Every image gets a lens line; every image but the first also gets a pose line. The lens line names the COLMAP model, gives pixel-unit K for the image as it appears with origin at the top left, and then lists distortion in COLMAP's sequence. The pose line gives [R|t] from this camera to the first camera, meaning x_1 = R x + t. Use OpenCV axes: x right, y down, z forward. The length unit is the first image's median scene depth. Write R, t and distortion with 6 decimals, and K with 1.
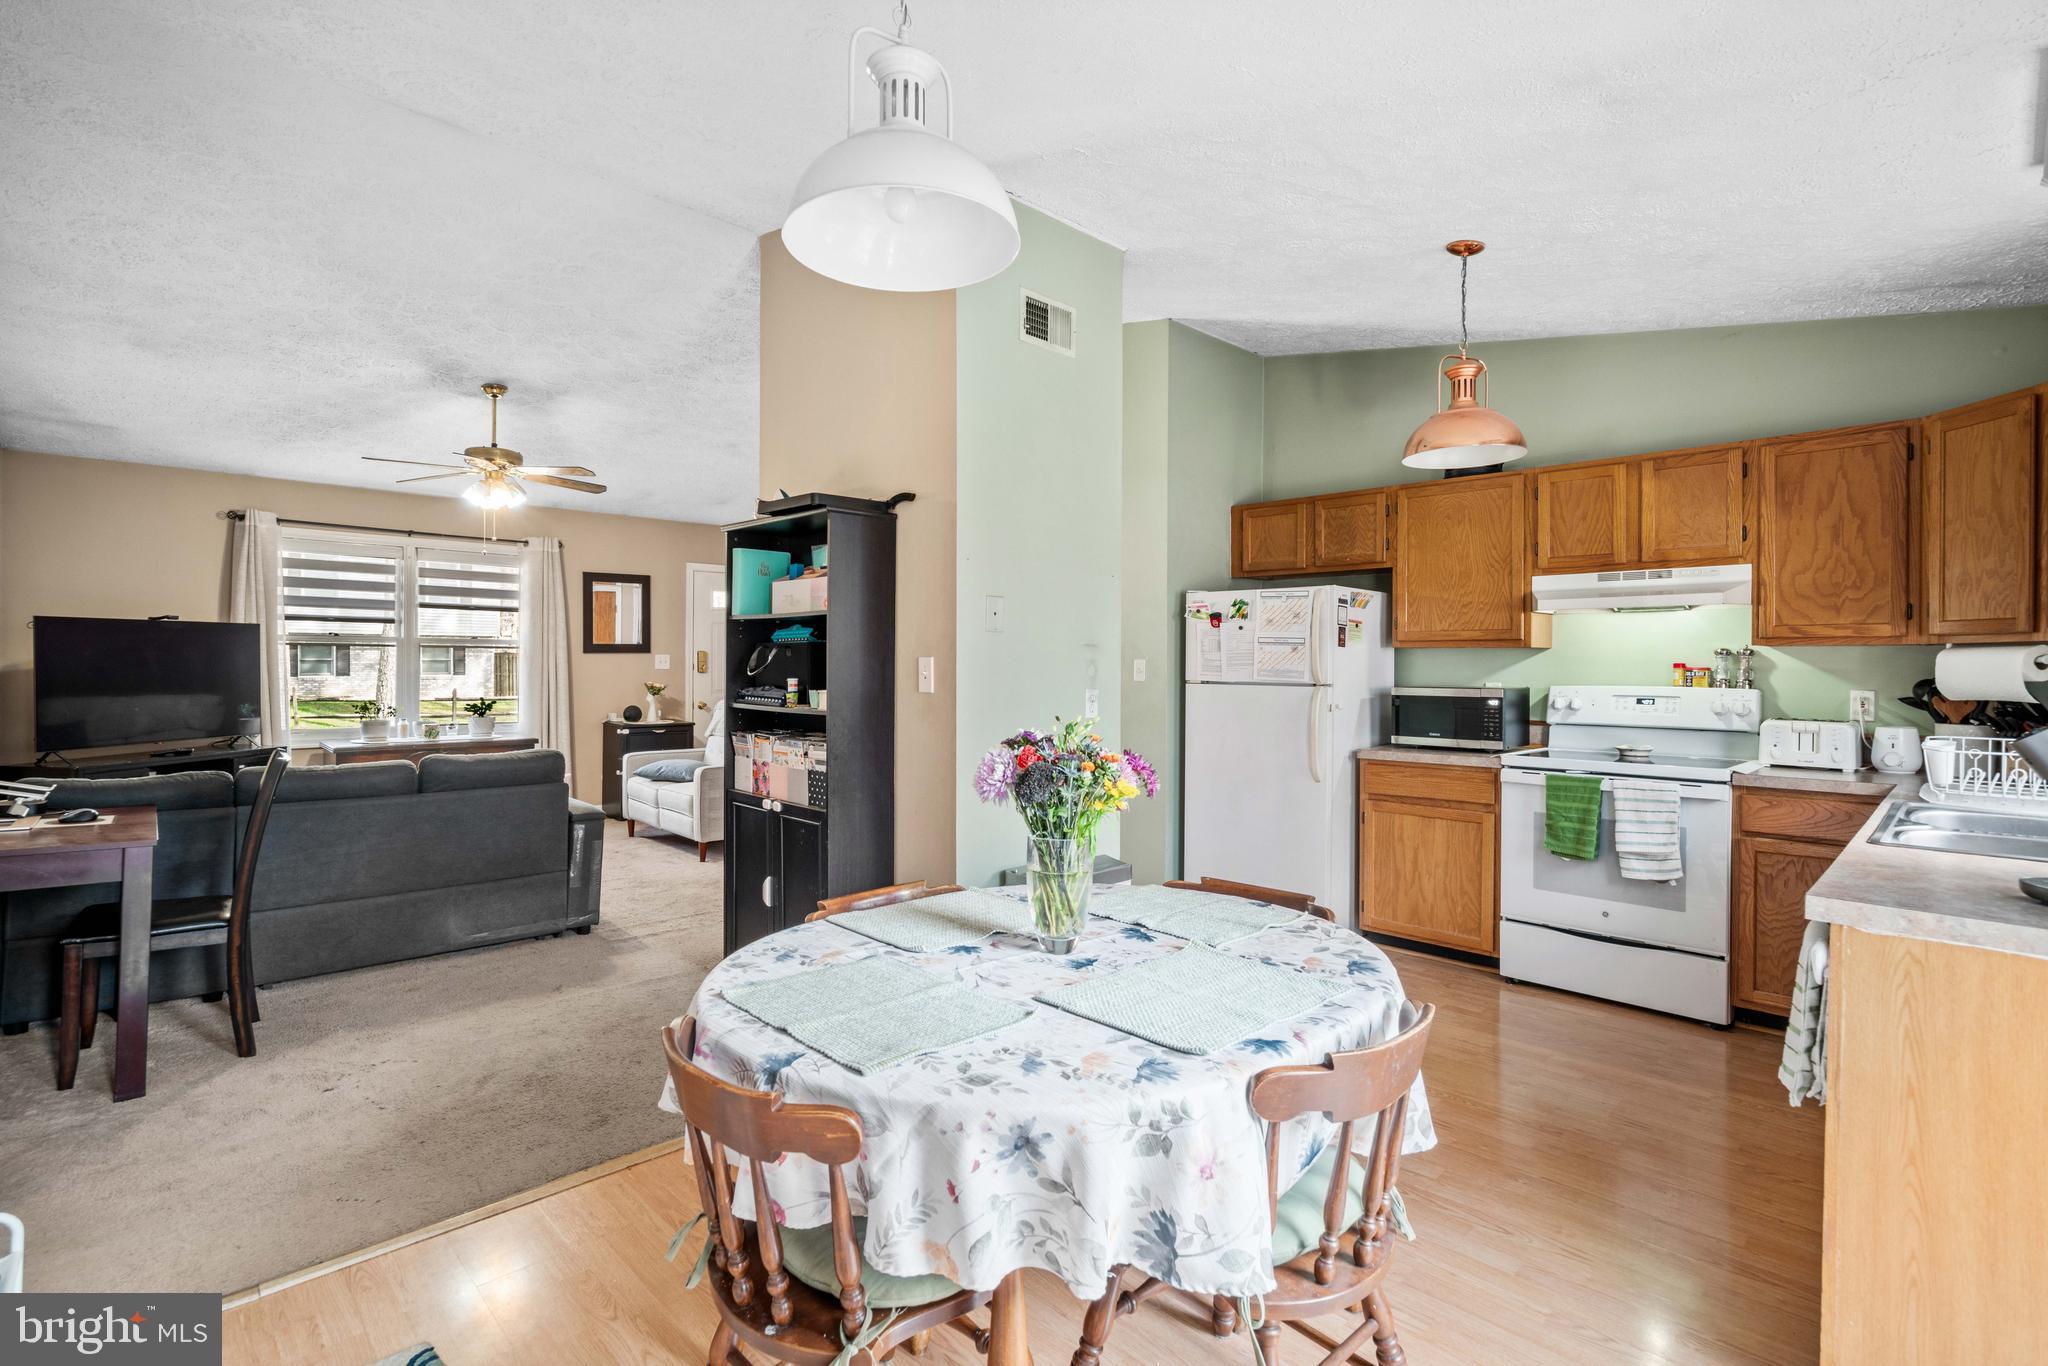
lens RADIAL K [[970.4, 0, 1028.1], [0, 970.4, 667.3], [0, 0, 1]] dist [-0.013117, 0.004942]
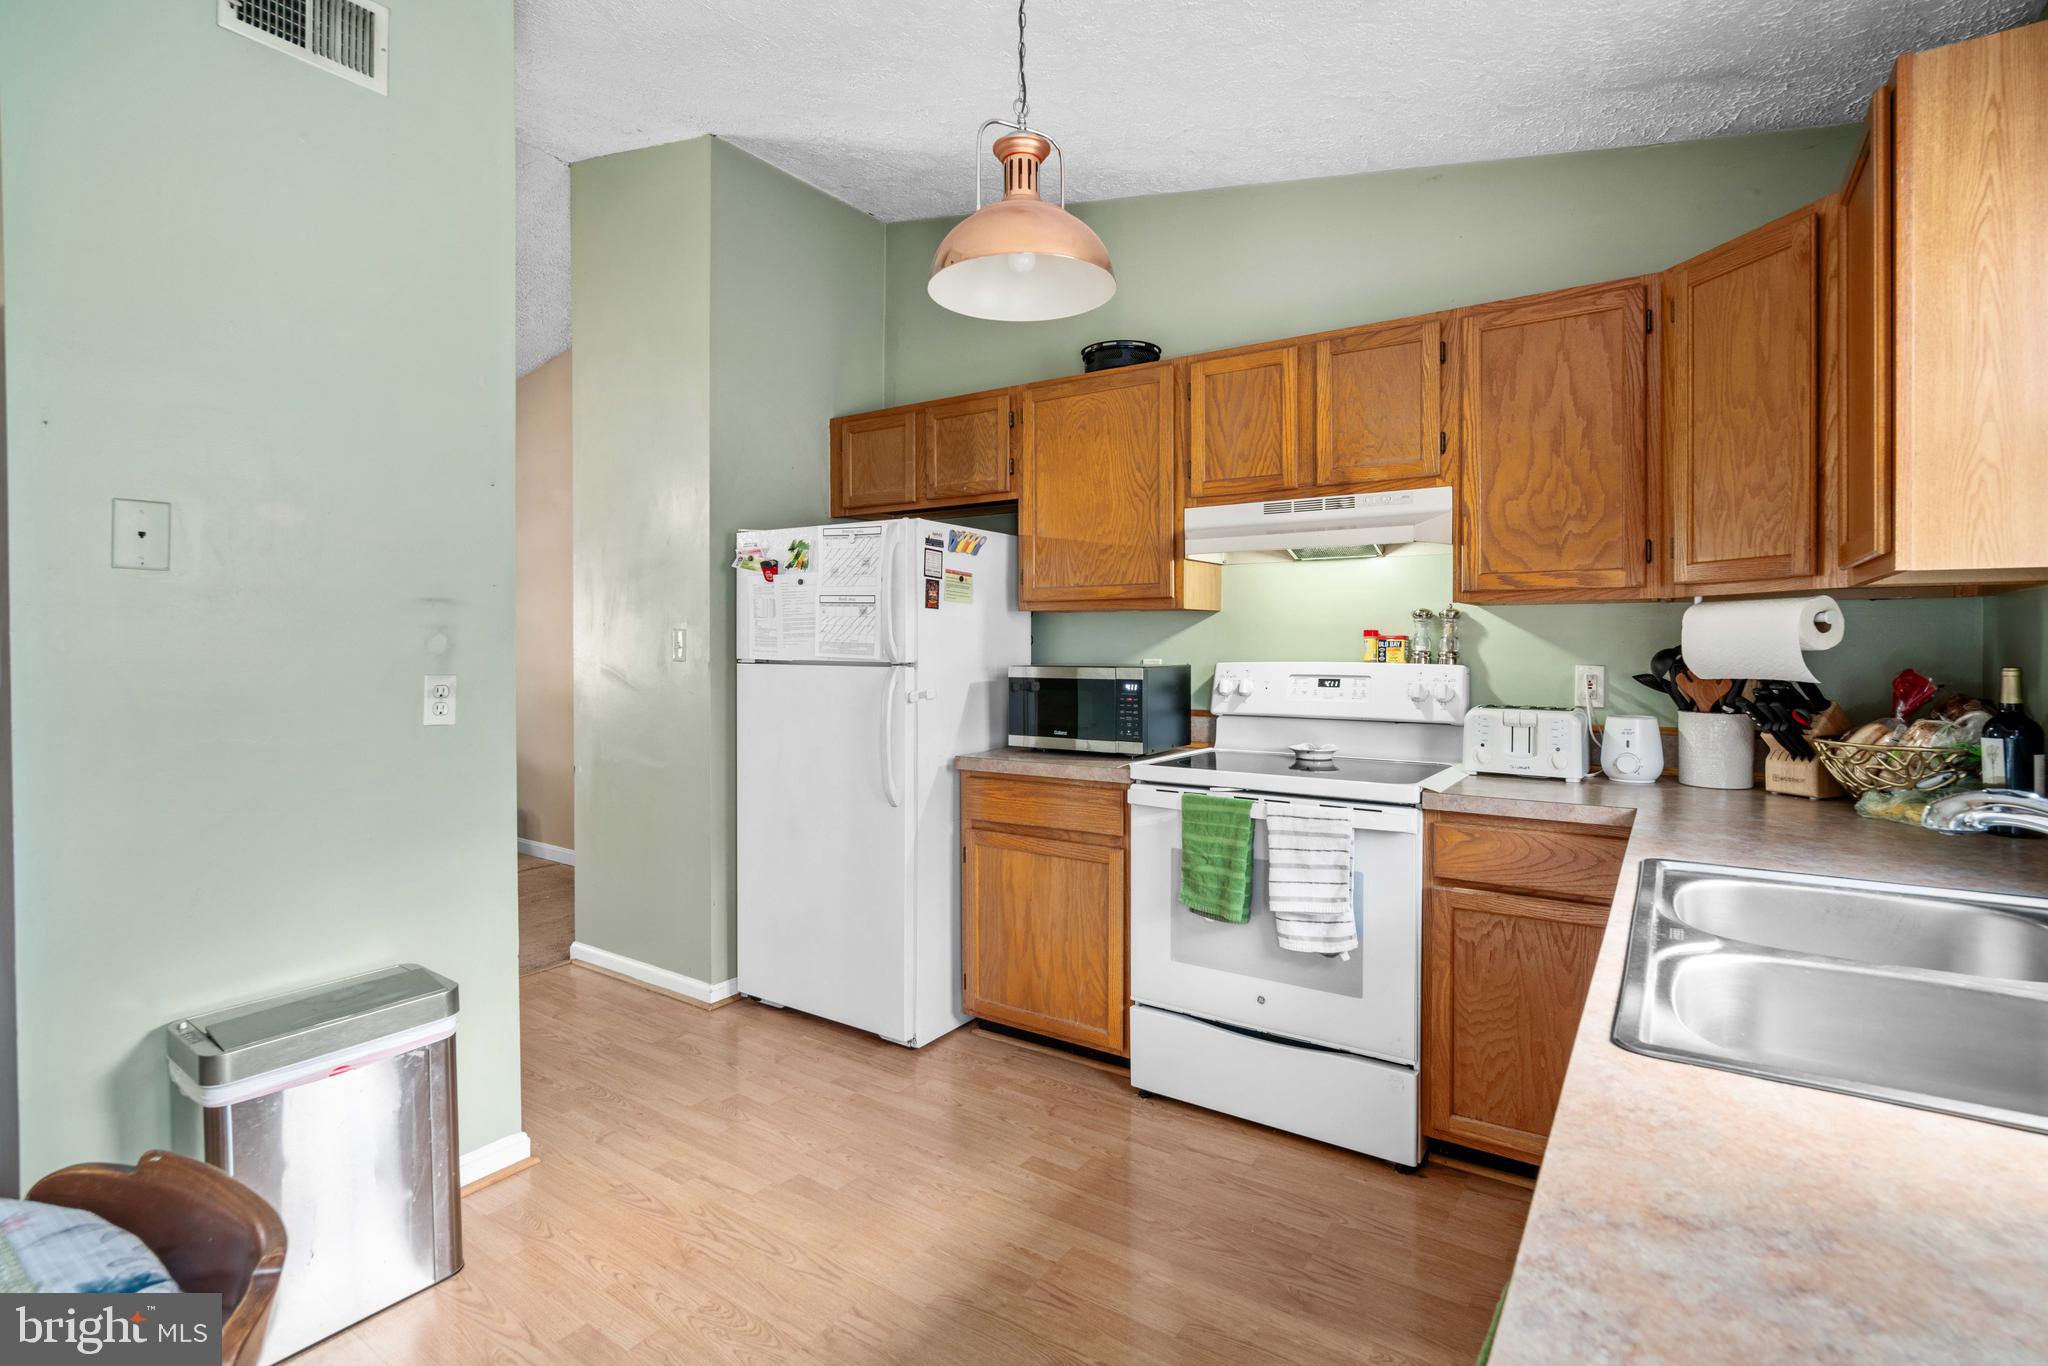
lens RADIAL K [[970.4, 0, 1052.6], [0, 970.4, 650.2], [0, 0, 1]] dist [-0.013117, 0.004942]
pose [[0.978075, -0.005948, 0.208167, 0.307028], [0.005357, 0.999980, 0.003401, 0.007533], [-0.208183, -0.002211, 0.978087, 0.358254]]
